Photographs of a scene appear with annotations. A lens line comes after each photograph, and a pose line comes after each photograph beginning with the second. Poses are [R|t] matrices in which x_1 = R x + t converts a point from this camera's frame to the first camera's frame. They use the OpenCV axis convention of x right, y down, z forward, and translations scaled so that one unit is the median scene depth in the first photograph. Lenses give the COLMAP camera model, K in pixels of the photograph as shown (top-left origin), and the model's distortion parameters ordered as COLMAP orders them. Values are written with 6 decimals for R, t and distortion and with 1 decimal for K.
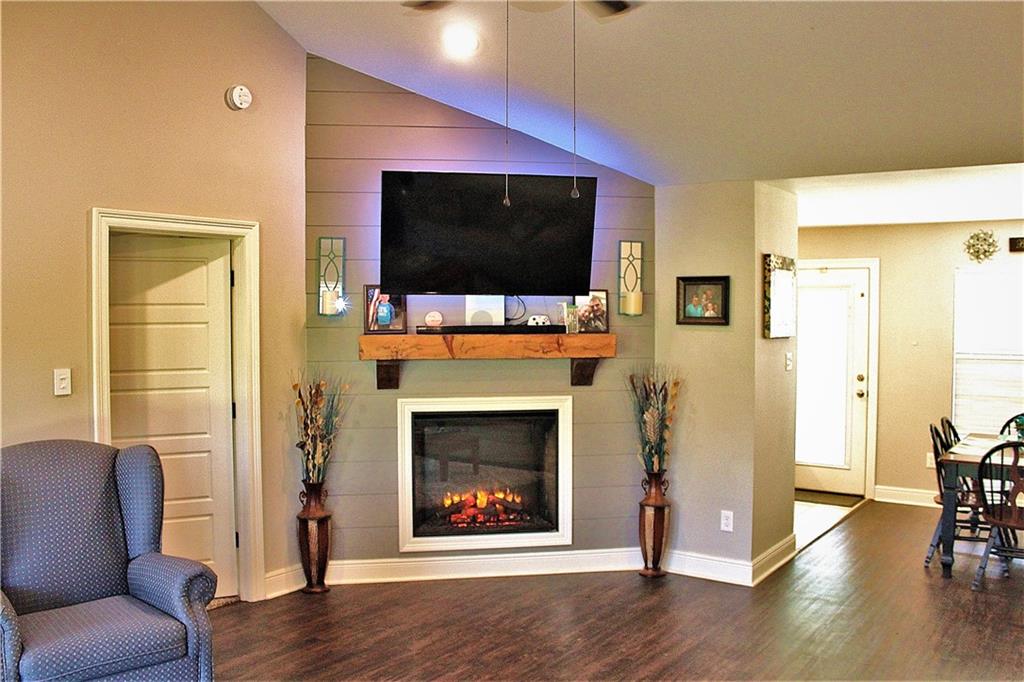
lens RADIAL K [[858.3, 0, 525.9], [0, 858.3, 342.5], [0, 0, 1]] dist [-0.148317, 0.103161]
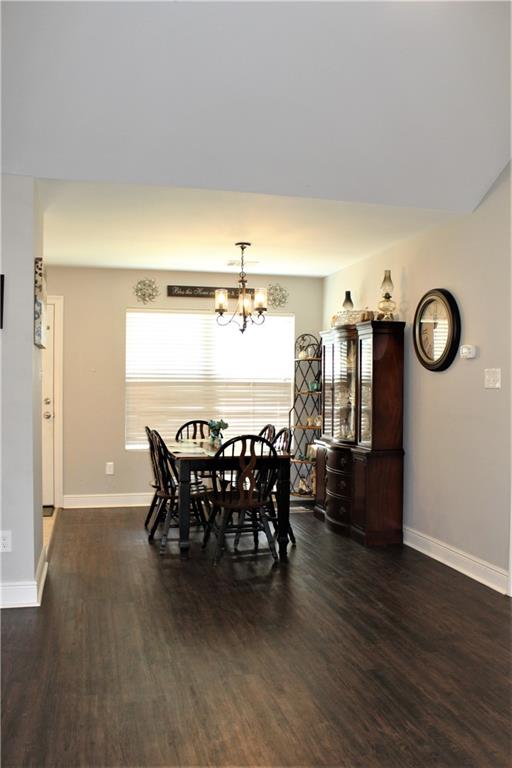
lens RADIAL K [[643.7, 0, 219.7], [0, 643.7, 386.8], [0, 0, 1]] dist [-0.148317, 0.103161]
pose [[0.671046, -0.001792, 0.741413, -0.086341], [0.020297, 0.999667, -0.015954, 0.045053], [-0.741137, 0.025755, 0.670859, 0.283200]]
